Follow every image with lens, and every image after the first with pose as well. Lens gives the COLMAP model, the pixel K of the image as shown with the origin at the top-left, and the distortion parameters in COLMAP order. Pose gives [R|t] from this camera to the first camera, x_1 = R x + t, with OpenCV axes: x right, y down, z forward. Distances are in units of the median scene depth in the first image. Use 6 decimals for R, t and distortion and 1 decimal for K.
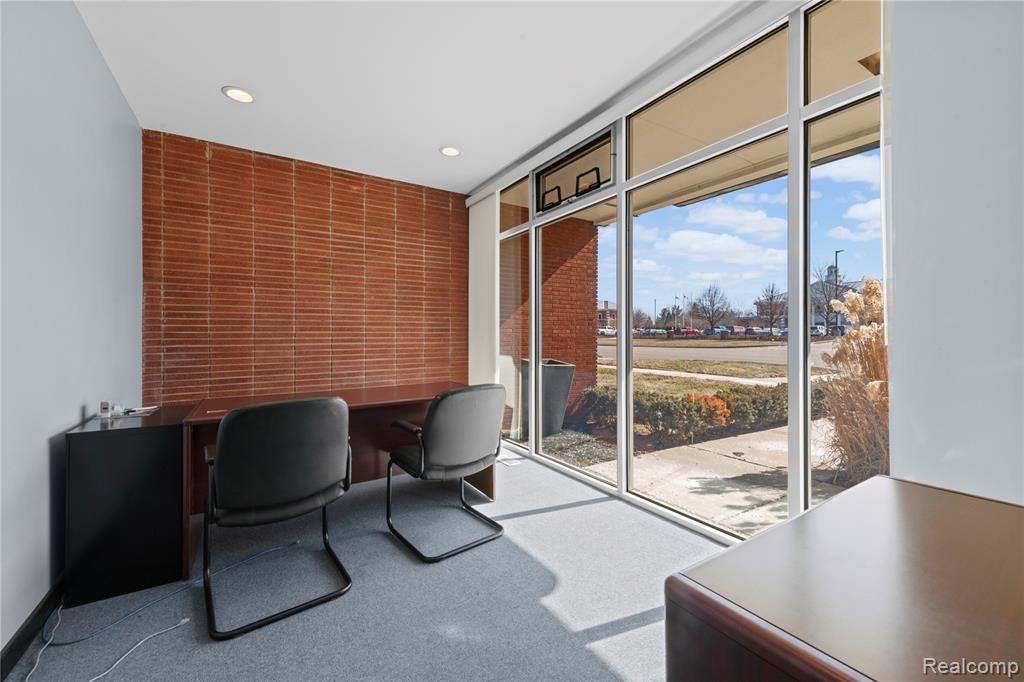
lens RADIAL K [[403.3, 0, 515.0], [0, 403.3, 334.3], [0, 0, 1]] dist [-0.000431, -0.000148]
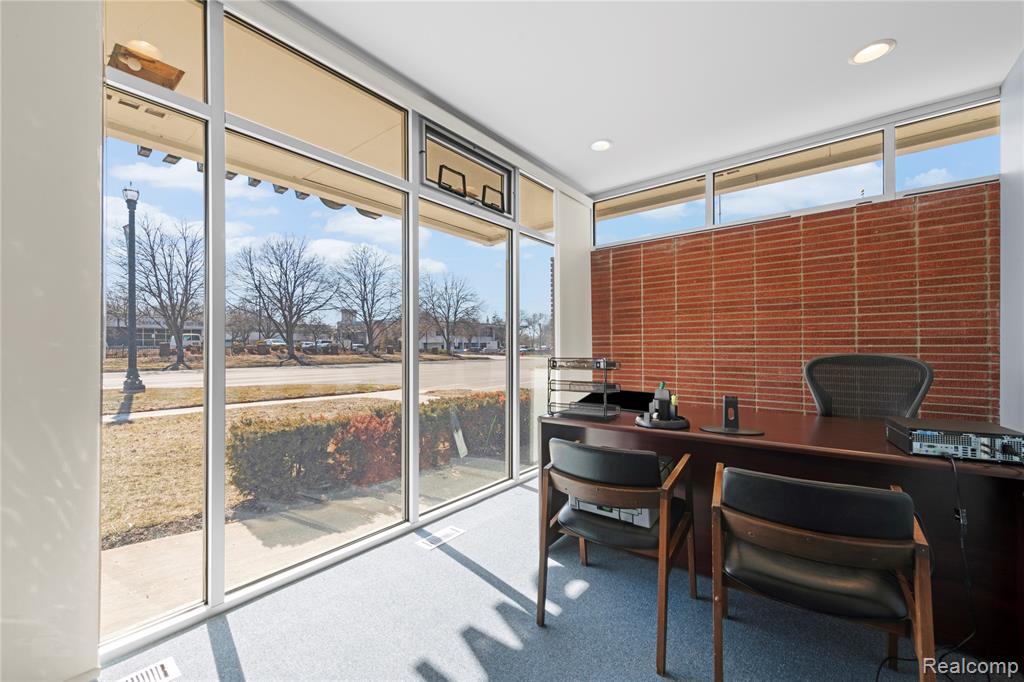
lens RADIAL K [[412.3, 0, 510.7], [0, 412.3, 347.8], [0, 0, 1]] dist [0.017250, -0.000293]
pose [[-0.323385, 0.004992, 0.946254, -0.764040], [0.003379, 0.999986, -0.004121, 0.004061], [-0.946261, 0.001865, -0.323397, 1.204064]]
